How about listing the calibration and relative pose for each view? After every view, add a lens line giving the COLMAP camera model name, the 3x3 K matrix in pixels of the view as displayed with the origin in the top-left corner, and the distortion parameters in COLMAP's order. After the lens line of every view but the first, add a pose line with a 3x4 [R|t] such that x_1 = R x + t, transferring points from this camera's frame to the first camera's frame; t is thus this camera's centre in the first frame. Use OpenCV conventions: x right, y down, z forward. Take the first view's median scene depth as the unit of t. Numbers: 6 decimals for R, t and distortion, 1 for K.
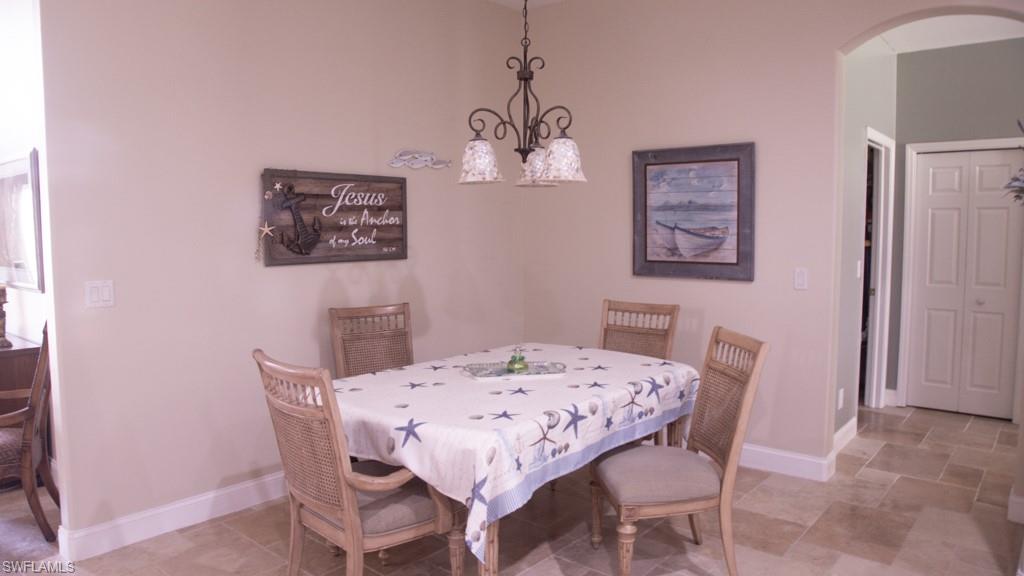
lens RADIAL K [[694.4, 0, 518.5], [0, 694.4, 279.3], [0, 0, 1]] dist [-0.082694, 0.001960]
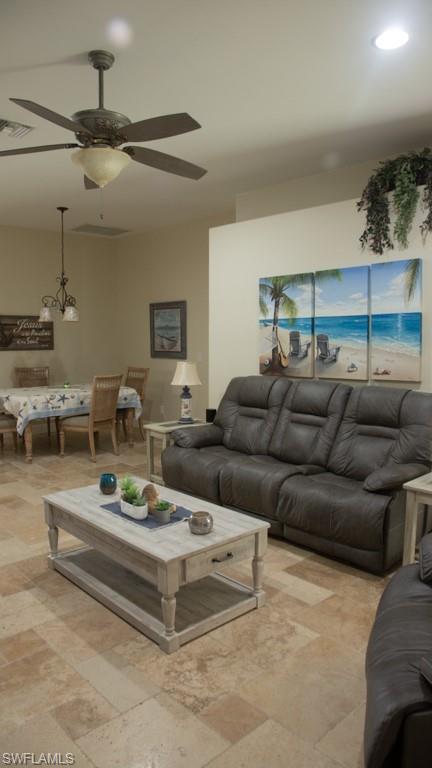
lens RADIAL K [[520.8, 0, 212.9], [0, 520.8, 385.5], [0, 0, 1]] dist [-0.082694, 0.001960]
pose [[0.991597, 0.014324, -0.128569, 0.679217], [-0.011892, 0.999736, 0.019663, 0.058476], [0.128817, -0.017969, 0.991506, -0.787251]]
